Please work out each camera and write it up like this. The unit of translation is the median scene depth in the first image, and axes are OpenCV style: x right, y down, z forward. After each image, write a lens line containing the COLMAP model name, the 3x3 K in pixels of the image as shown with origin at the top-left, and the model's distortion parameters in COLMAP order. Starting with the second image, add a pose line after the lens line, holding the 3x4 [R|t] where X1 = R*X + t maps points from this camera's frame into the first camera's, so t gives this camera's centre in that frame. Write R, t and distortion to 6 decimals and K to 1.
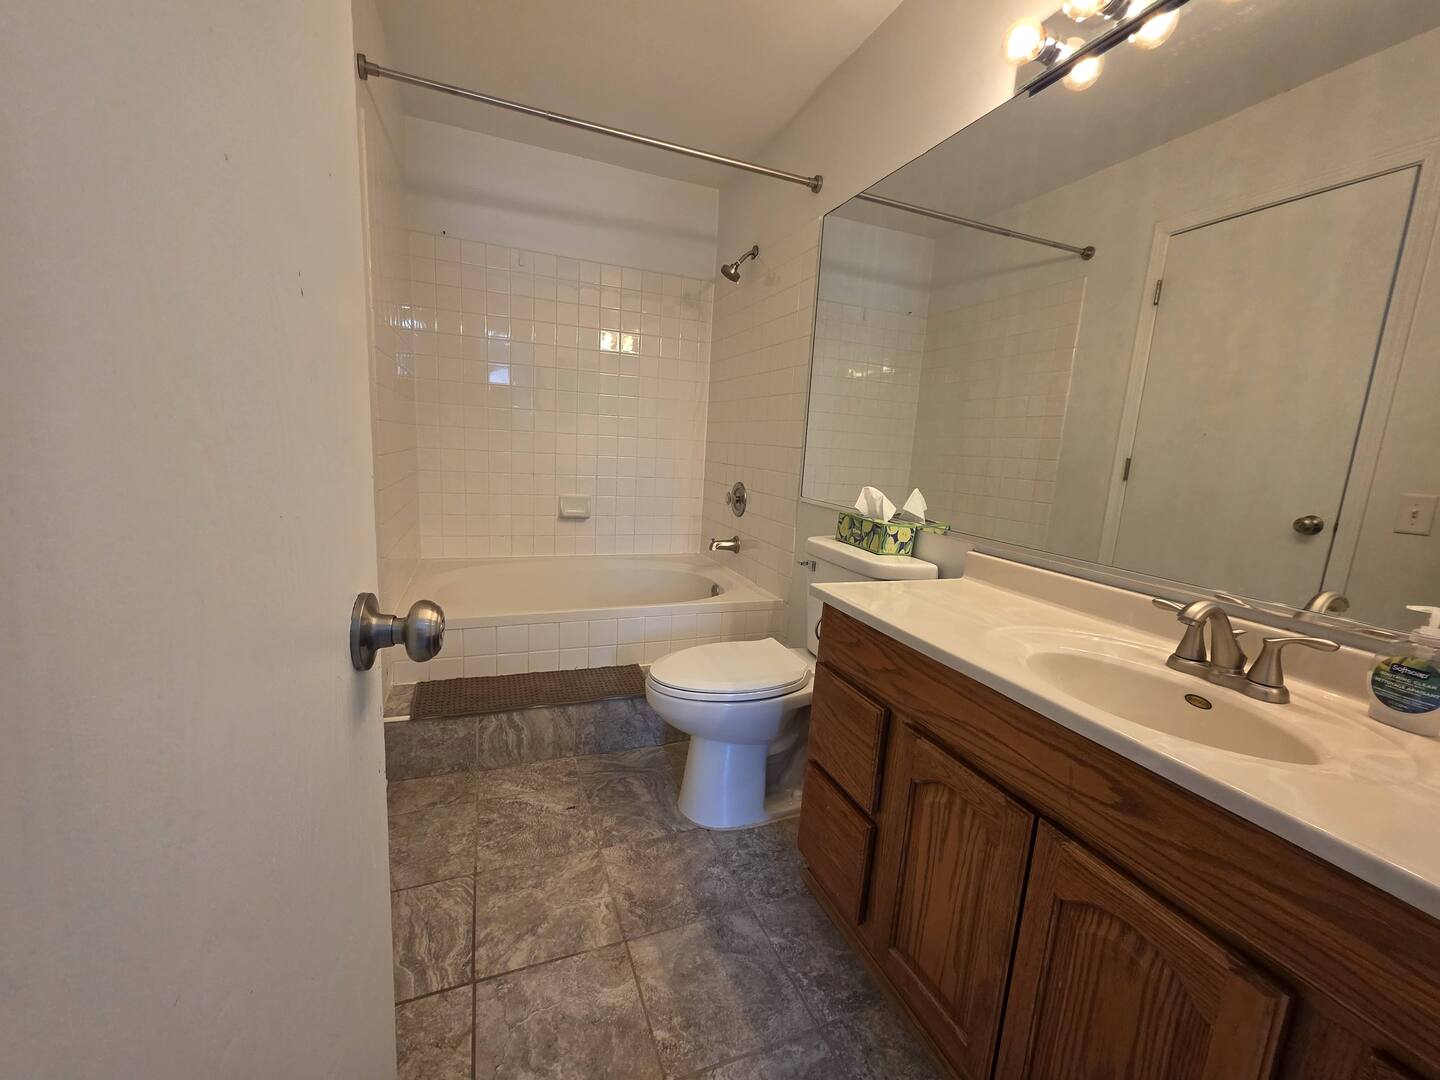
lens RADIAL K [[574.5, 0, 716.8], [0, 574.5, 537.9], [0, 0, 1]] dist [0.002504, 0.000735]
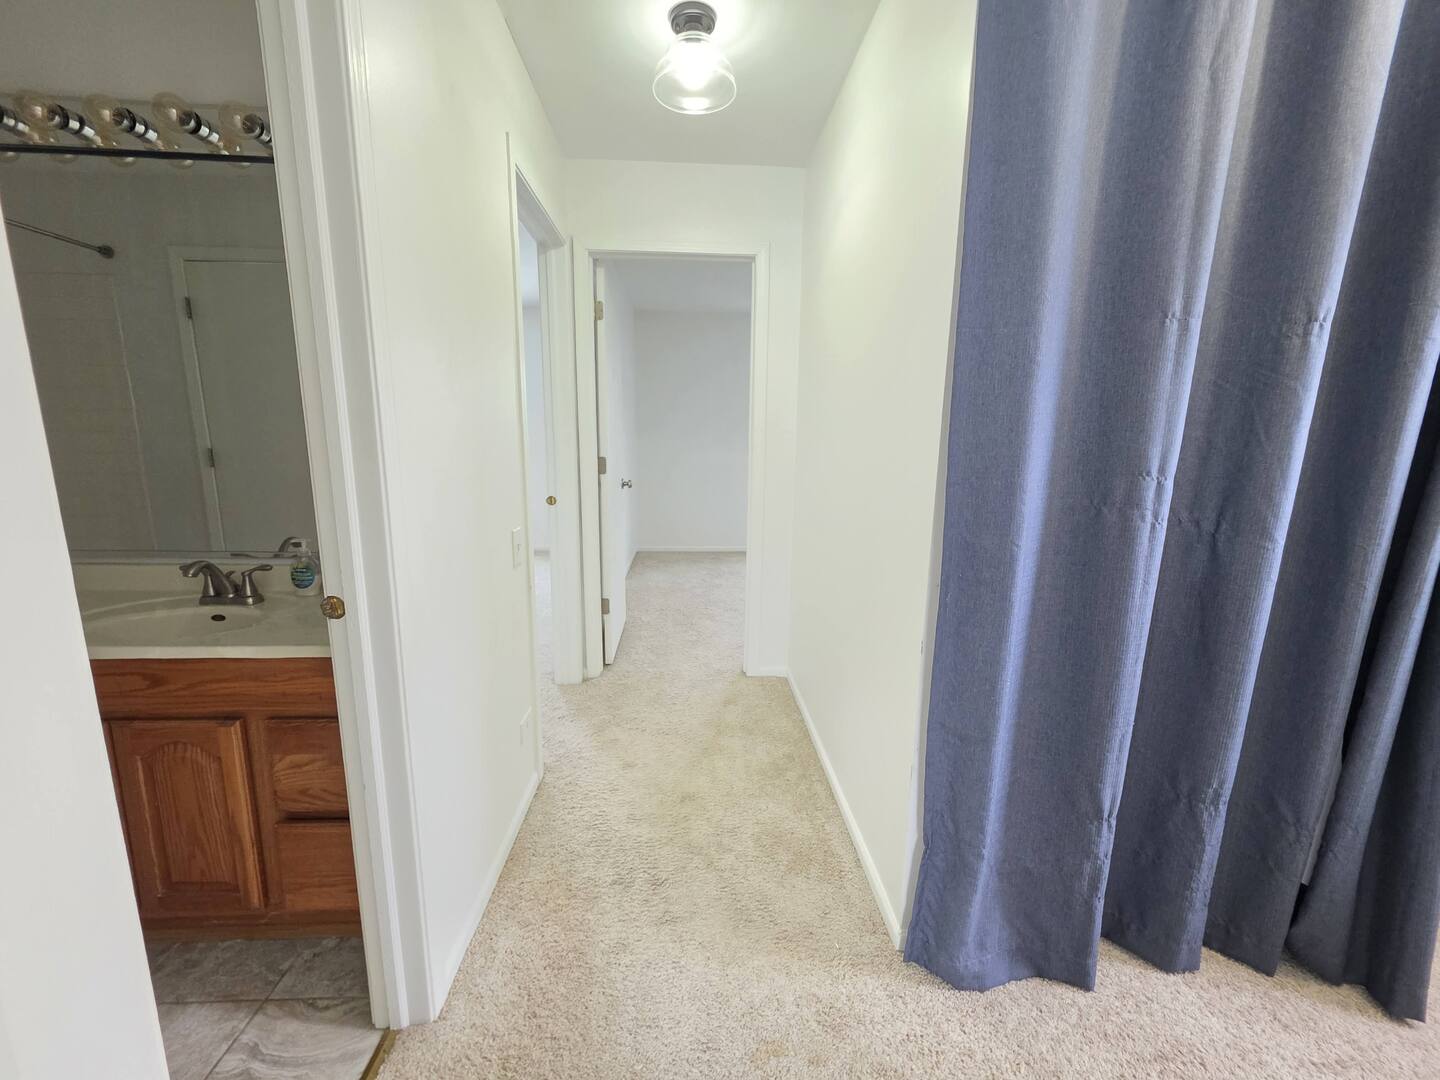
lens RADIAL K [[574.5, 0, 712.0], [0, 574.5, 539.1], [0, 0, 1]] dist [0.002504, 0.000735]
pose [[0.321894, -0.225684, 0.919484, -0.289903], [0.160920, 0.970085, 0.181769, -0.027602], [-0.933000, 0.089453, 0.348581, -1.295135]]
